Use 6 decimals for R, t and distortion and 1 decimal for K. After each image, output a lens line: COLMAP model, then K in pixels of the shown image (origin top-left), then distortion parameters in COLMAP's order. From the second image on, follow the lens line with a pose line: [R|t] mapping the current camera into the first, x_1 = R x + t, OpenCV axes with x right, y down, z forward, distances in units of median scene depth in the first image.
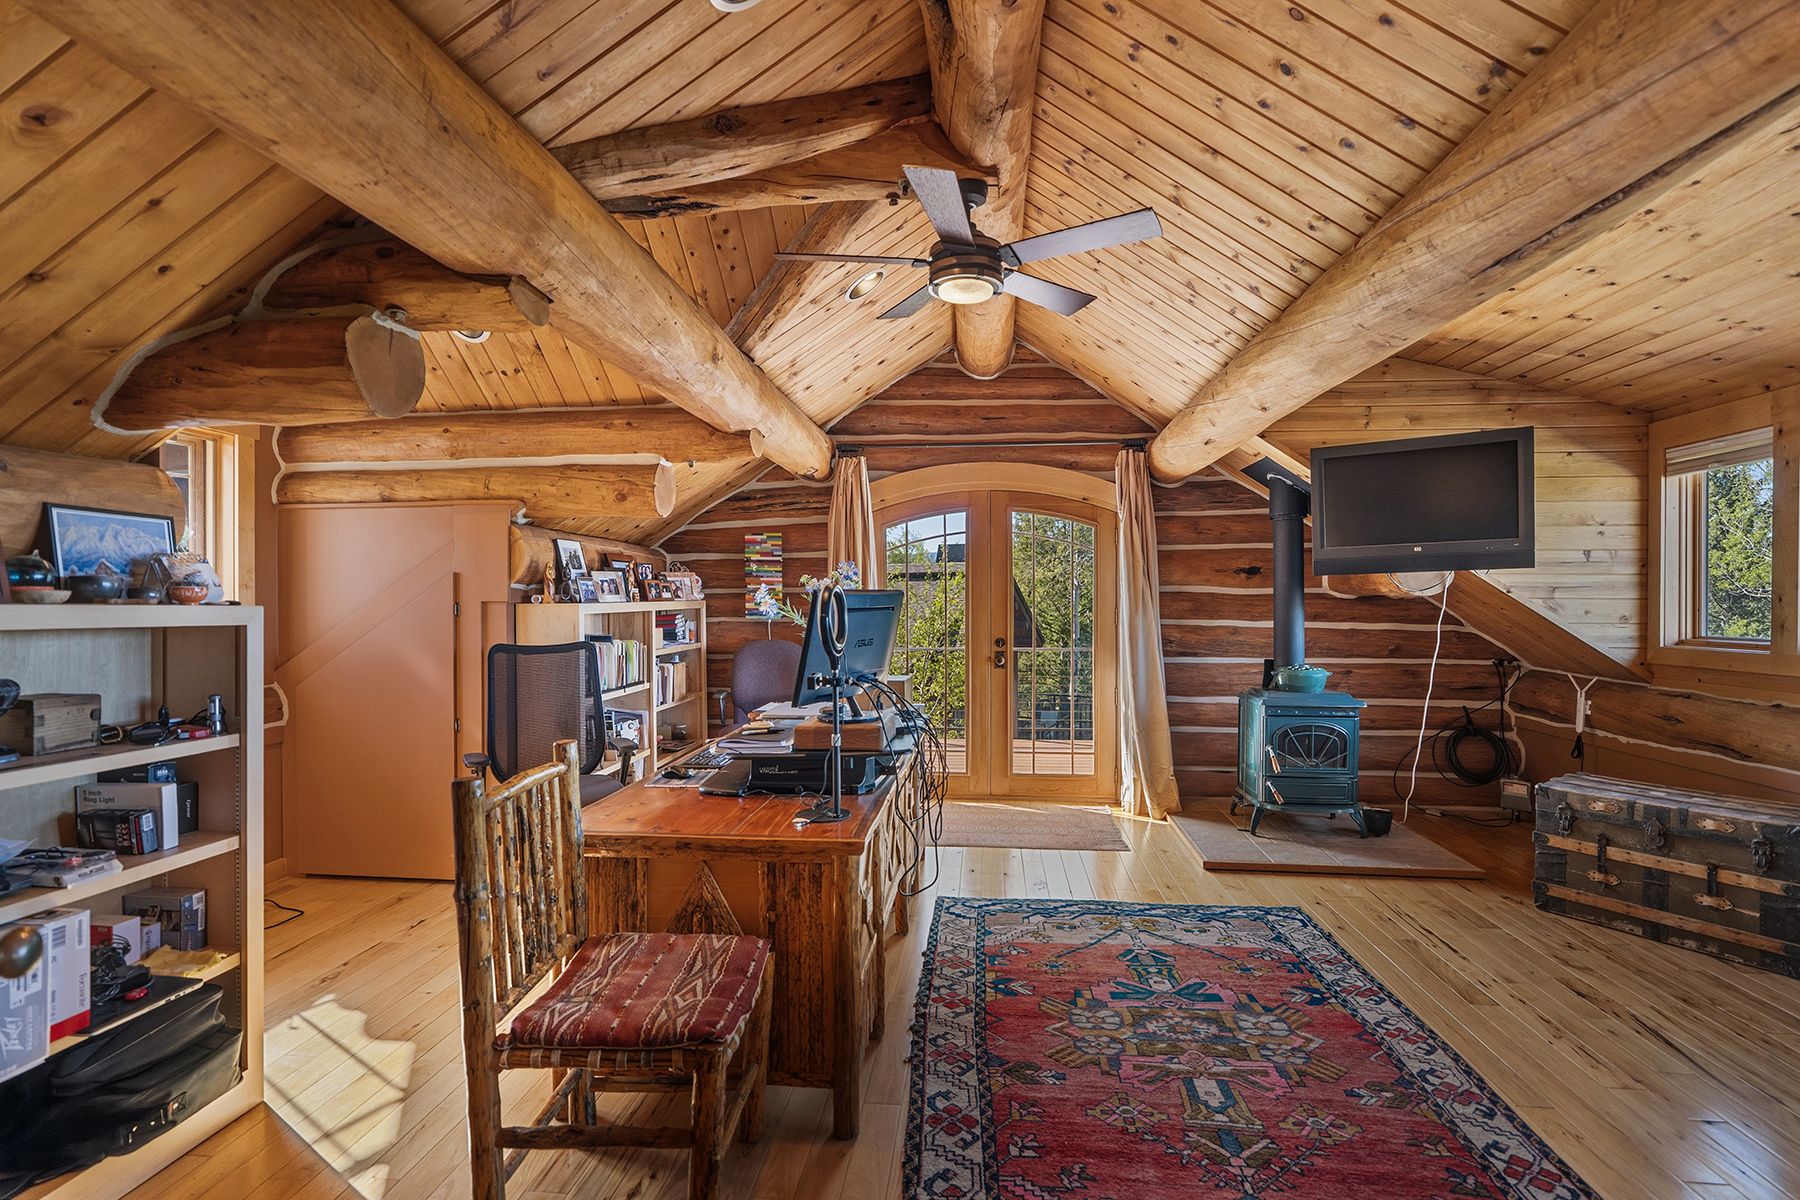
lens RADIAL K [[829.6, 0, 911.6], [0, 829.6, 609.3], [0, 0, 1]] dist [-0.001353, 0.000263]
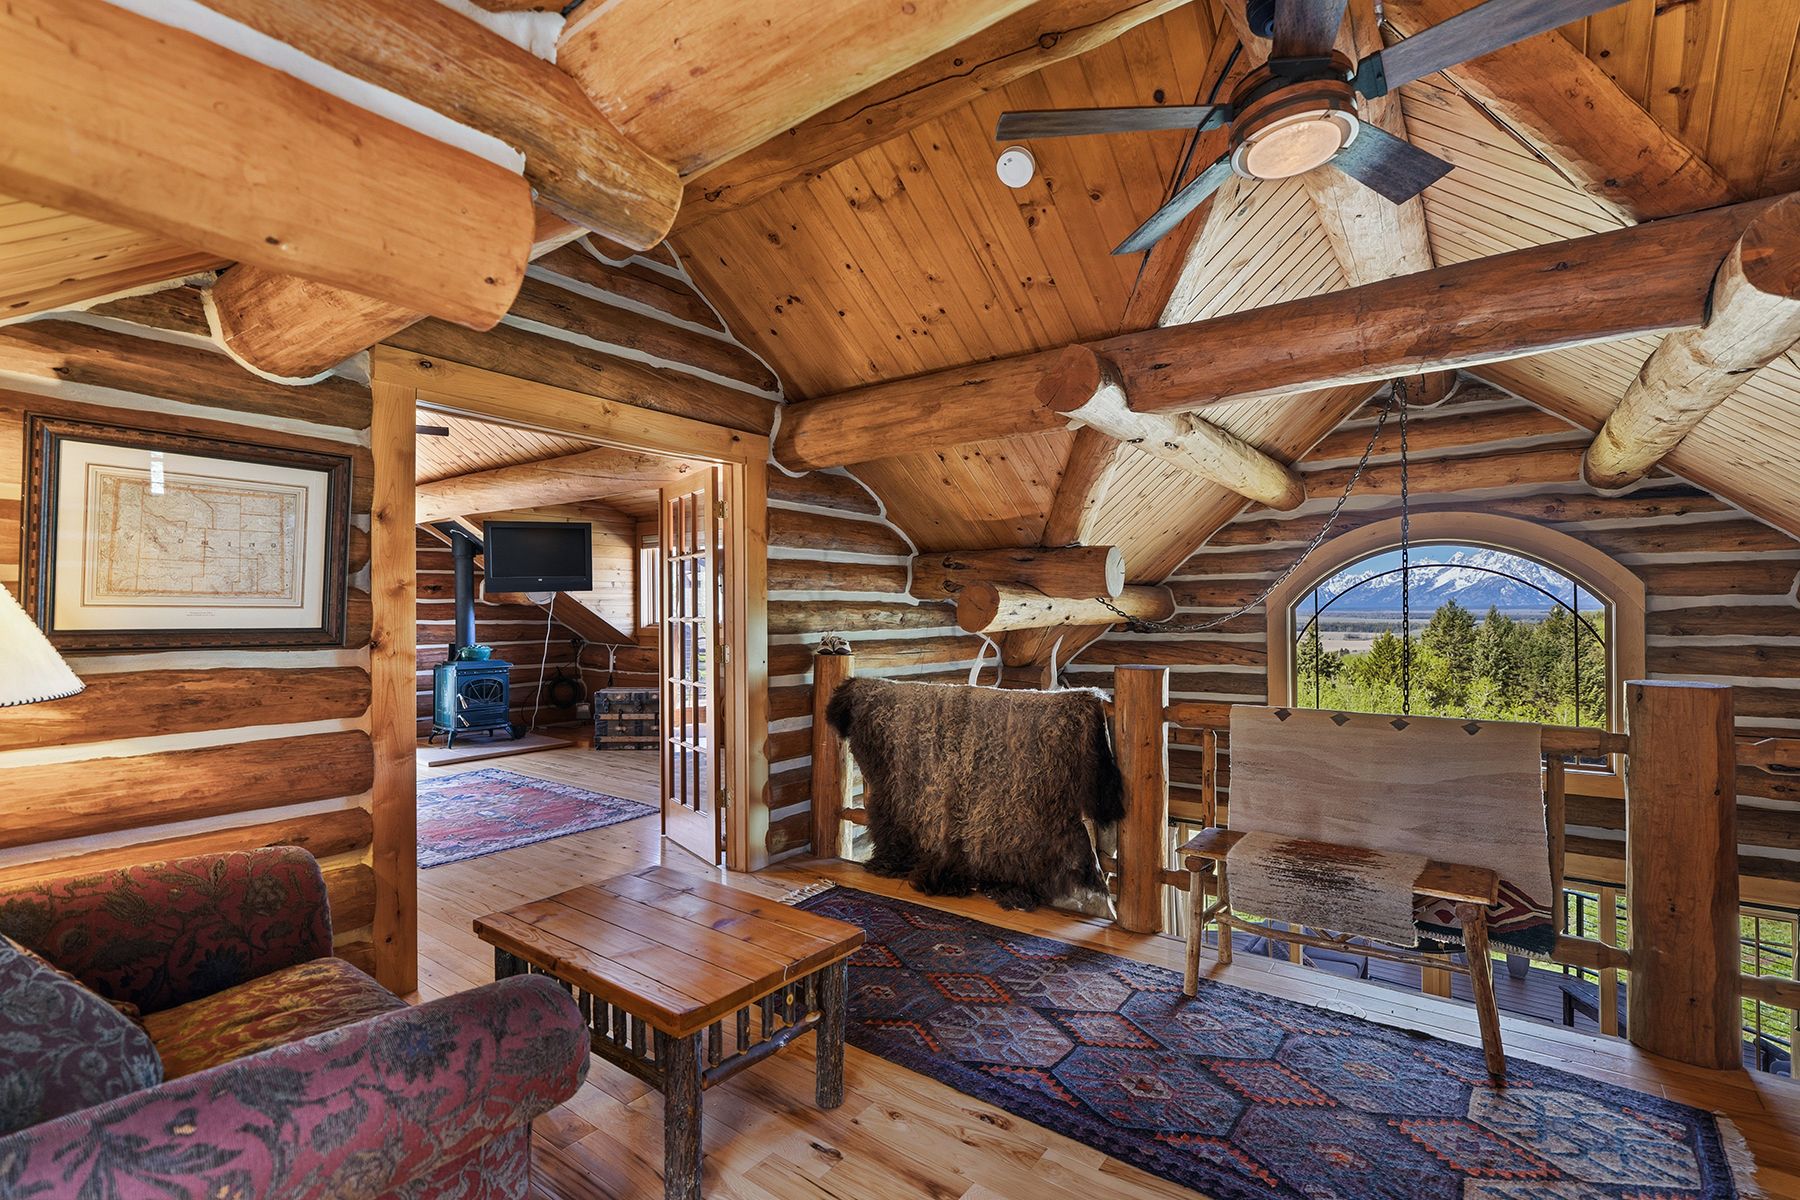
lens RADIAL K [[822.0, 0, 900.0], [0, 822.0, 600.0], [0, 0, 1]] dist [-0.003672, 0.003865]
pose [[0.523331, 0.000827, 0.852129, -0.521576], [0.015140, 0.999833, -0.010268, 0.004789], [-0.851995, 0.018274, 0.523231, -0.637781]]
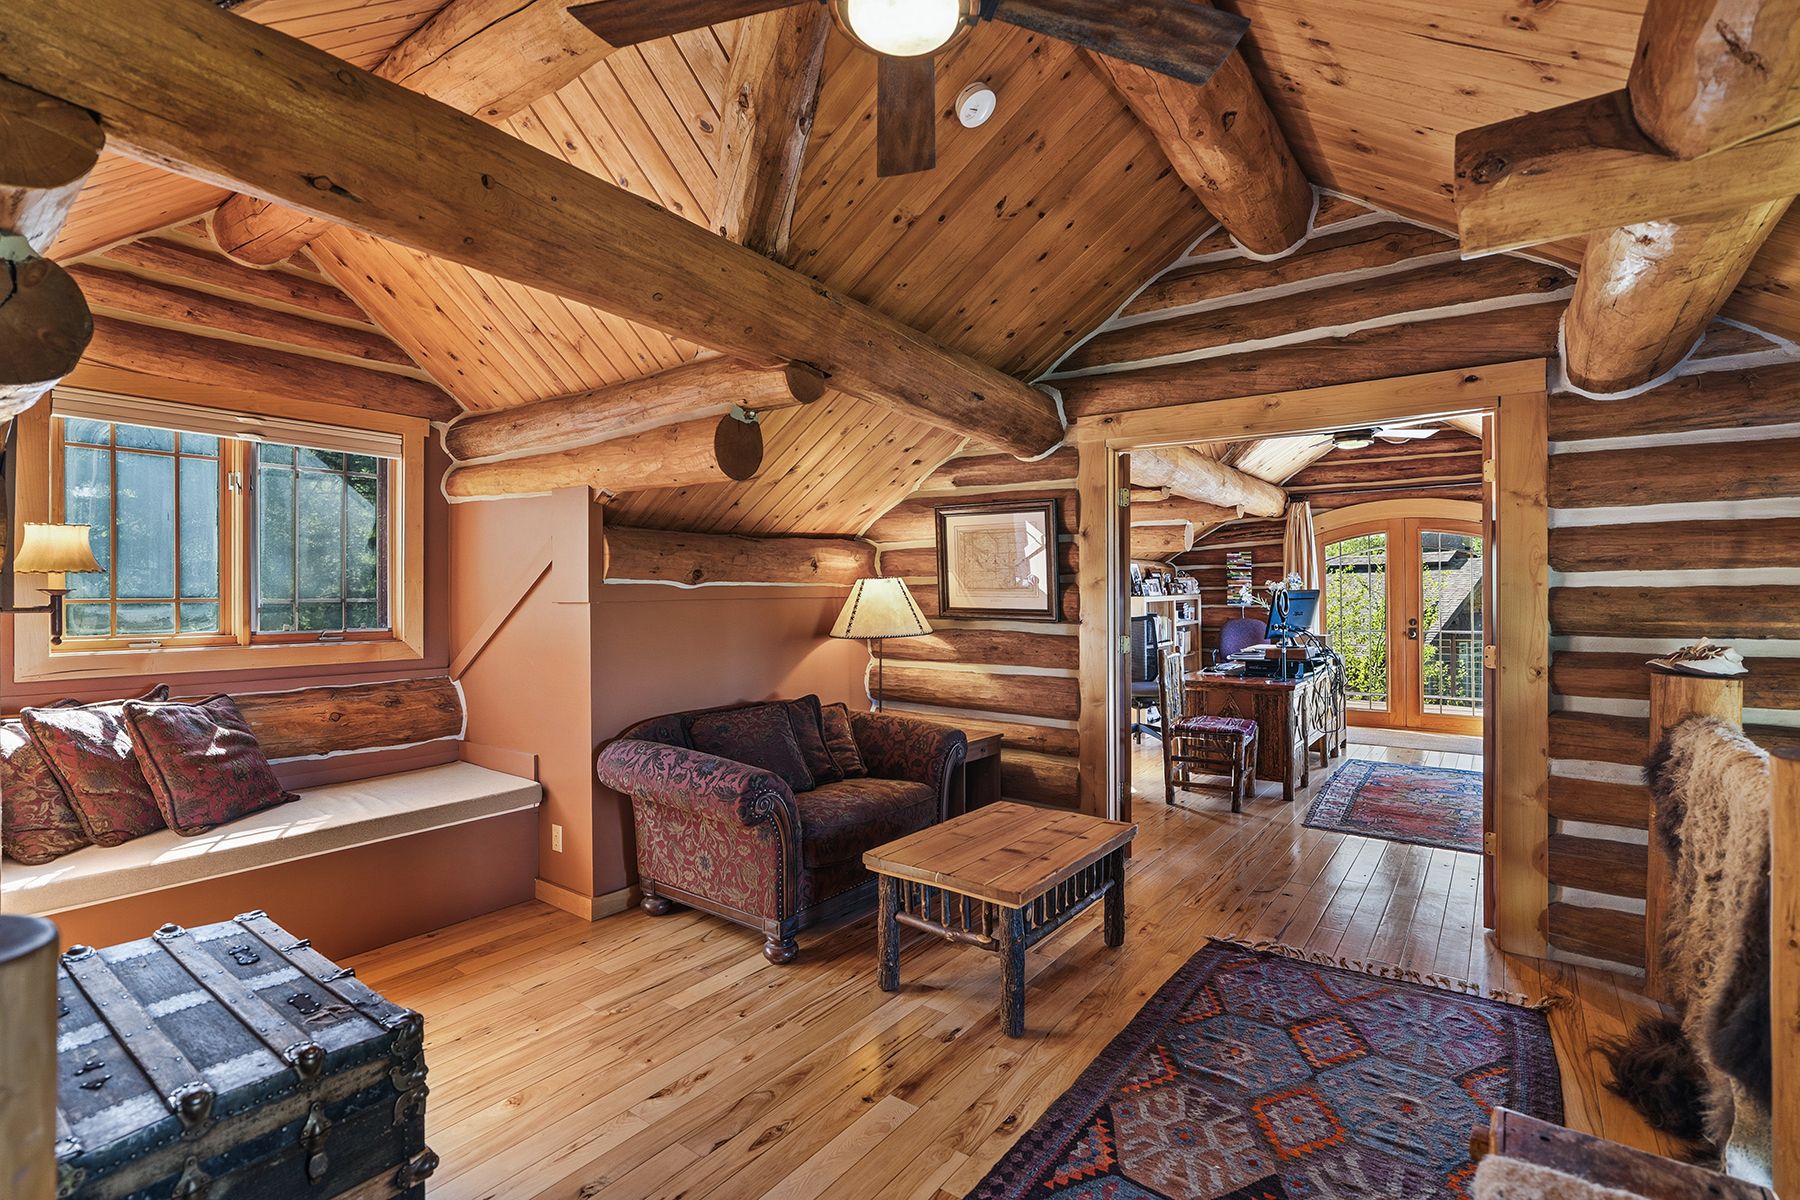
lens RADIAL K [[822.0, 0, 900.0], [0, 822.0, 600.0], [0, 0, 1]] dist [-0.003672, 0.003865]
pose [[0.856175, -0.004289, -0.516668, 0.099367], [0.003437, 0.999991, -0.002605, 0.003388], [0.516674, 0.000455, 0.856182, -0.863019]]
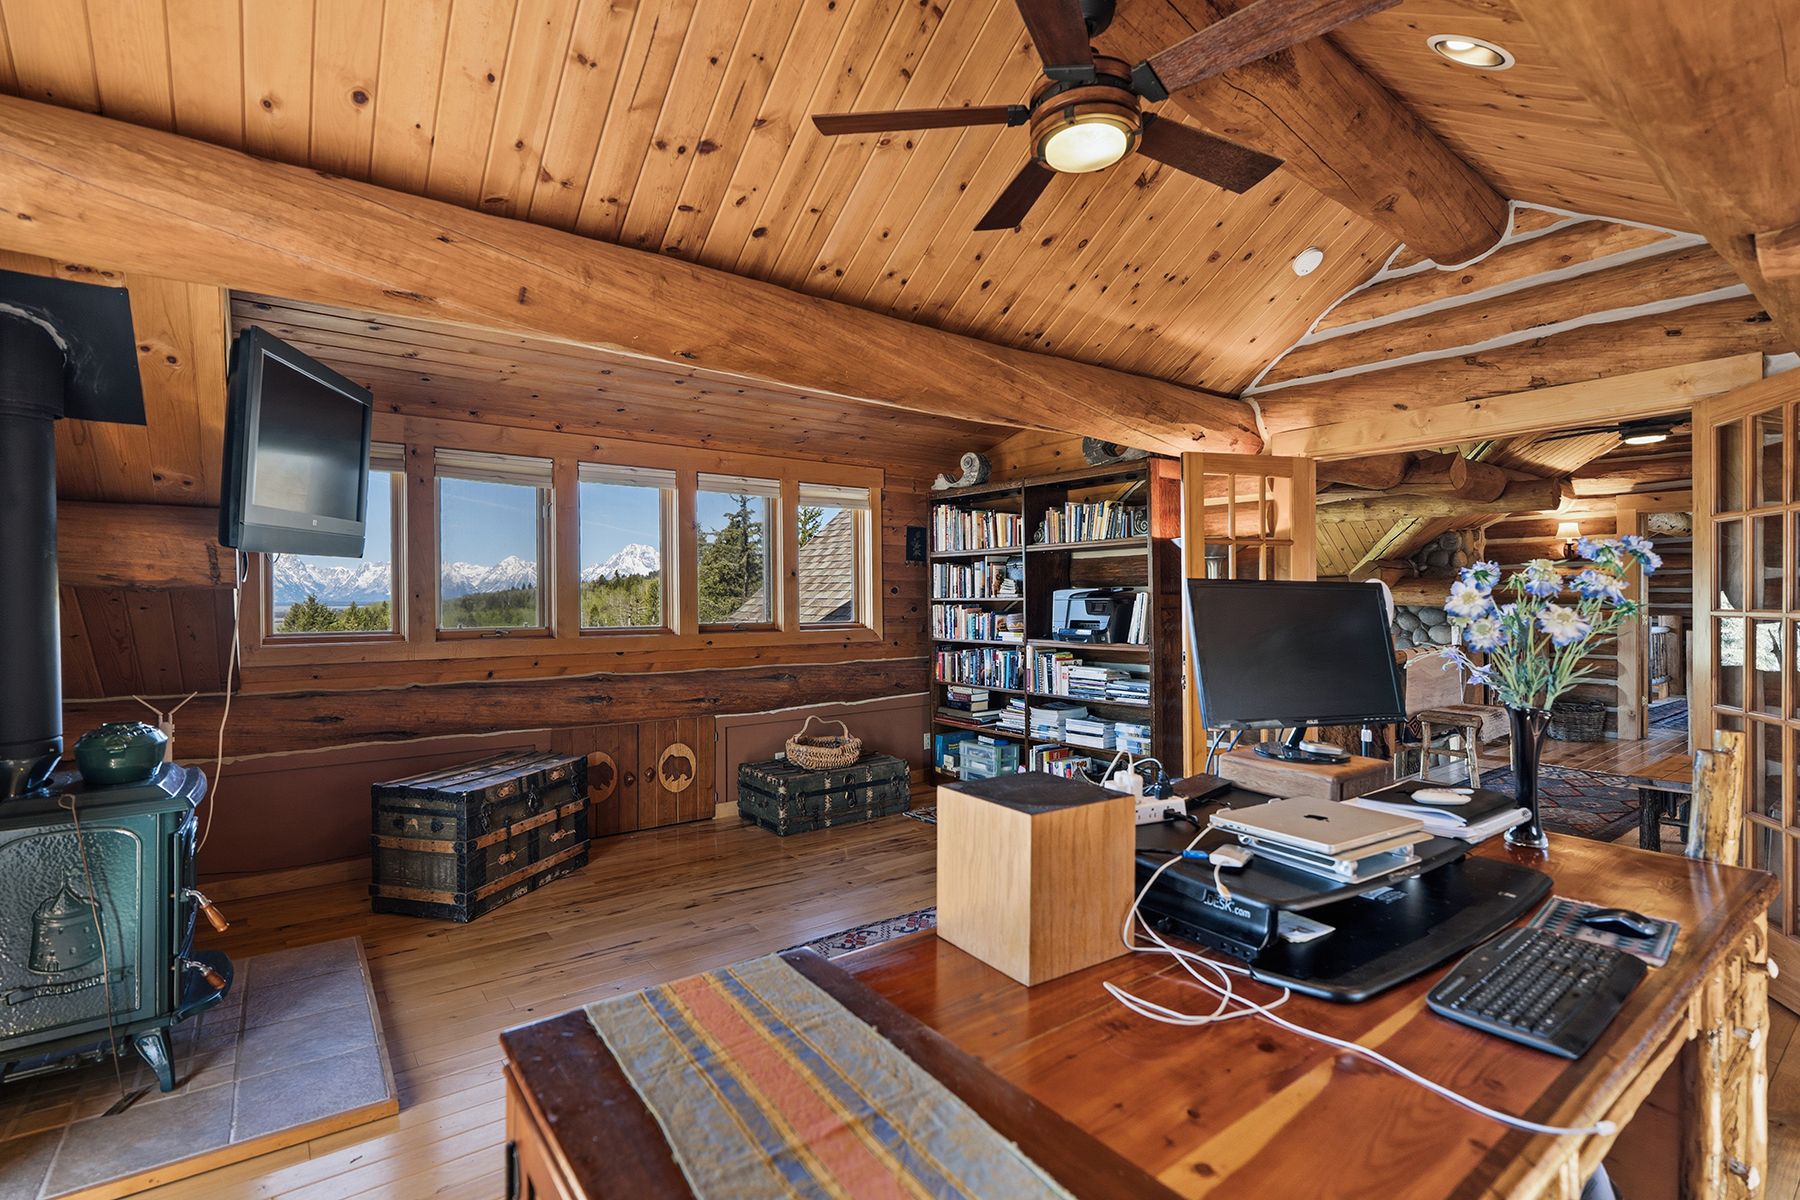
lens RADIAL K [[822.0, 0, 900.0], [0, 822.0, 600.0], [0, 0, 1]] dist [-0.003672, 0.003865]
pose [[-0.669866, -0.002981, 0.742476, -0.216668], [0.007583, 0.999912, 0.010856, -0.010867], [-0.742443, 0.012902, -0.669785, 1.009810]]
